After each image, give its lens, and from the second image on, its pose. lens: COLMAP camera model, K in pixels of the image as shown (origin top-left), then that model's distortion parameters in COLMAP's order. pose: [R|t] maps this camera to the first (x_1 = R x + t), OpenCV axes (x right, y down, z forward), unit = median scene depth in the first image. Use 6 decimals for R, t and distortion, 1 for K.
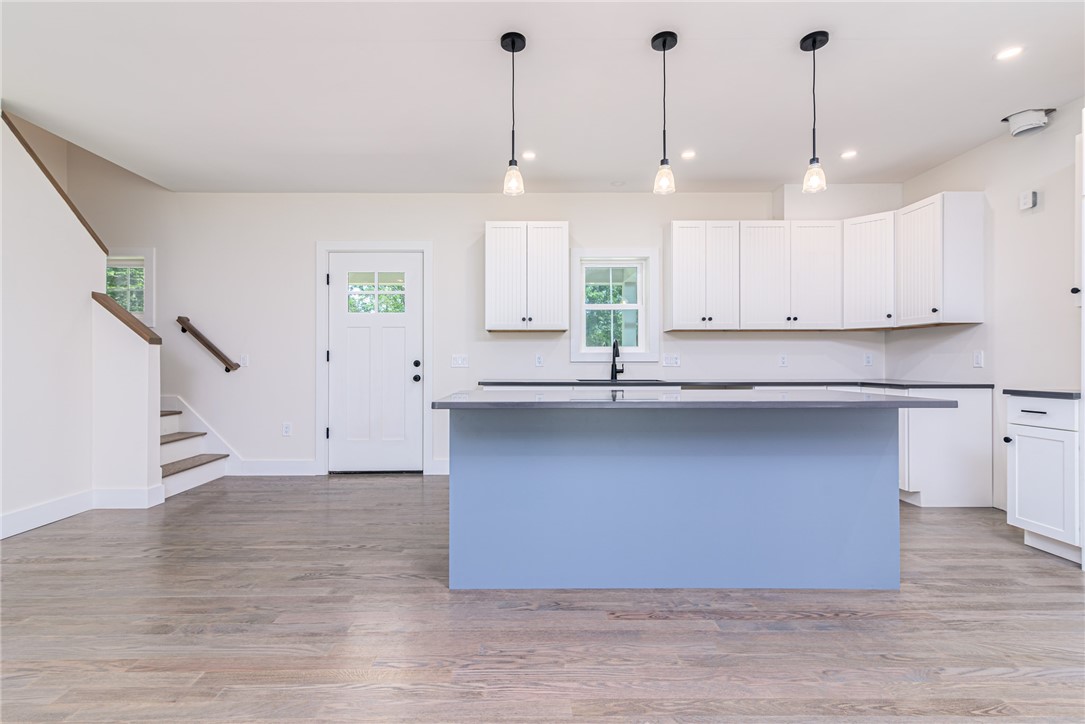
lens RADIAL K [[506.7, 0, 528.7], [0, 506.7, 357.5], [0, 0, 1]] dist [0.011597, -0.002144]
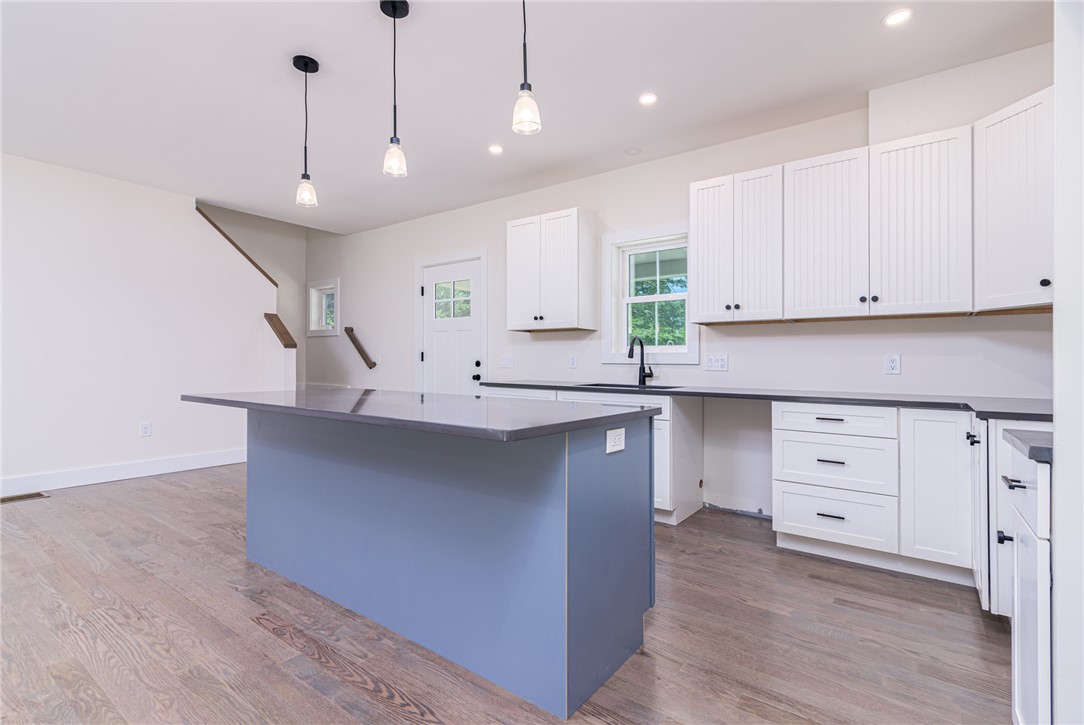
lens RADIAL K [[506.3, 0, 548.0], [0, 506.3, 356.2], [0, 0, 1]] dist [0.011597, -0.002144]
pose [[0.807443, 0.000703, -0.589946, 0.656450], [-0.003683, 0.999986, -0.003850, -0.000638], [0.589935, 0.005281, 0.807434, 0.283084]]
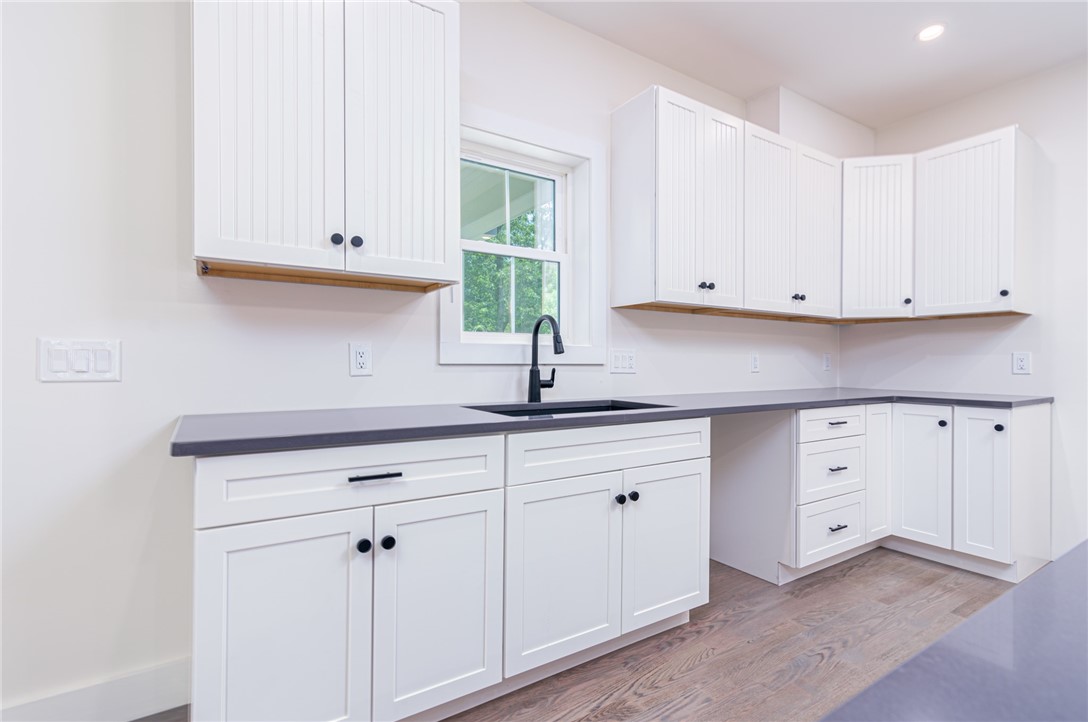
lens RADIAL K [[508.1, 0, 563.2], [0, 508.1, 359.6], [0, 0, 1]] dist [0.011597, -0.002144]
pose [[0.827691, 0.009369, 0.561106, -0.088291], [-0.011288, 0.999936, -0.000045, 0.004912], [-0.561071, -0.006296, 0.827744, 0.733895]]
